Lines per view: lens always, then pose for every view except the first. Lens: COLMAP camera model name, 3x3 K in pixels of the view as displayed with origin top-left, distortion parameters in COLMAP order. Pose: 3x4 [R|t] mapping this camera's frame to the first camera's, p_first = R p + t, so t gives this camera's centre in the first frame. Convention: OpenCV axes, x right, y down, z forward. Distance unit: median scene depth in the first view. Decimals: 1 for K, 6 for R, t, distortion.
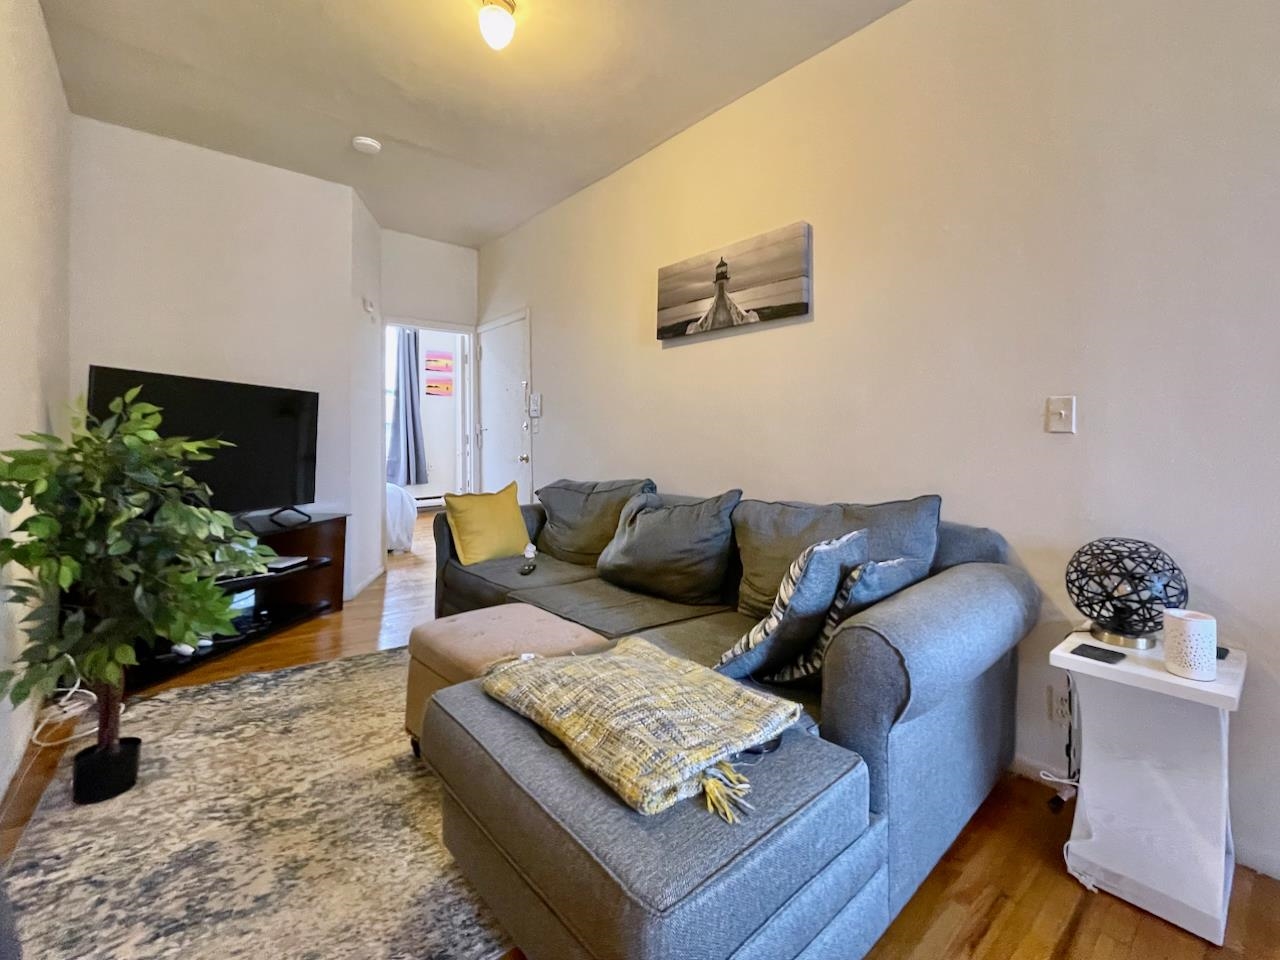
lens RADIAL K [[566.5, 0, 698.9], [0, 566.5, 429.3], [0, 0, 1]] dist [0.000599, -0.001672]
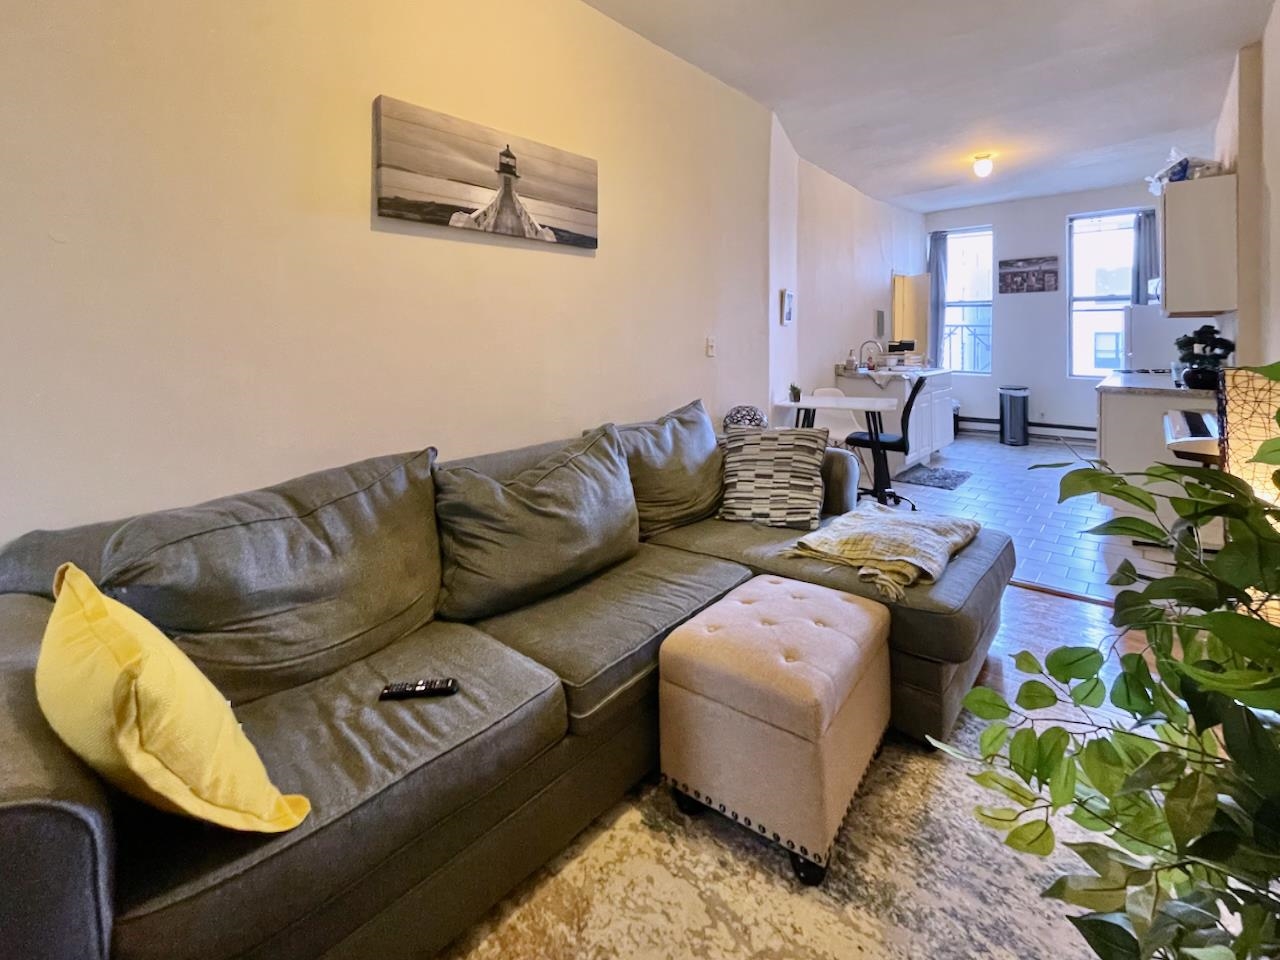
lens RADIAL K [[593.2, 0, 647.6], [0, 593.2, 339.0], [0, 0, 1]] dist [-0.005852, 0.001128]
pose [[-0.107554, -0.000207, 0.994199, -0.934294], [-0.004520, 0.999990, -0.000281, -0.037820], [-0.994189, -0.004524, -0.107554, 1.033363]]
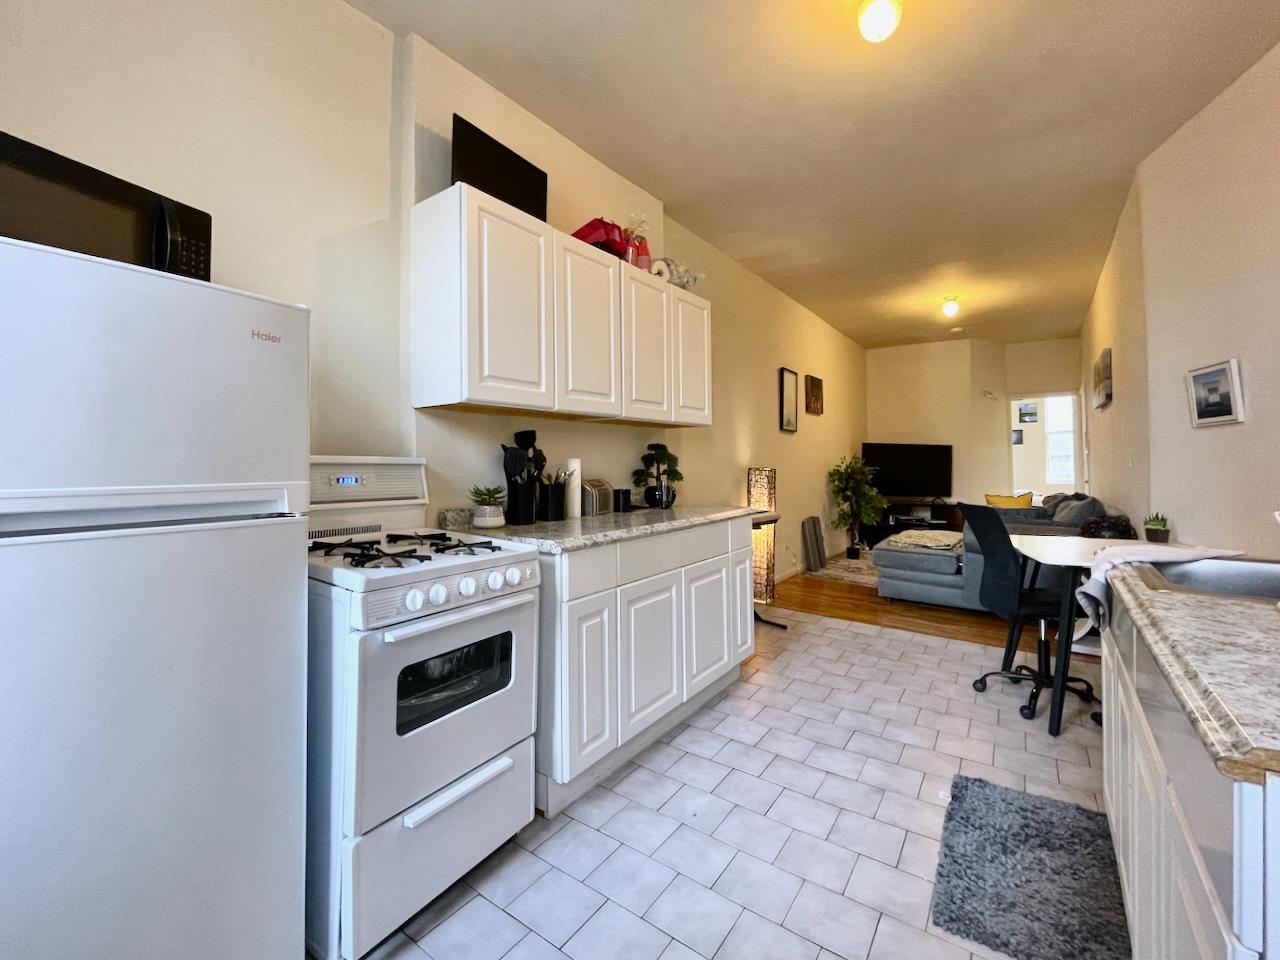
lens RADIAL K [[566.5, 0, 605.0], [0, 566.5, 453.6], [0, 0, 1]] dist [0.000599, -0.001672]
pose [[0.164631, -0.012090, -0.986281, 1.748169], [0.009937, 0.999894, -0.010598, -0.032846], [0.986305, -0.008056, 0.164734, -0.907886]]
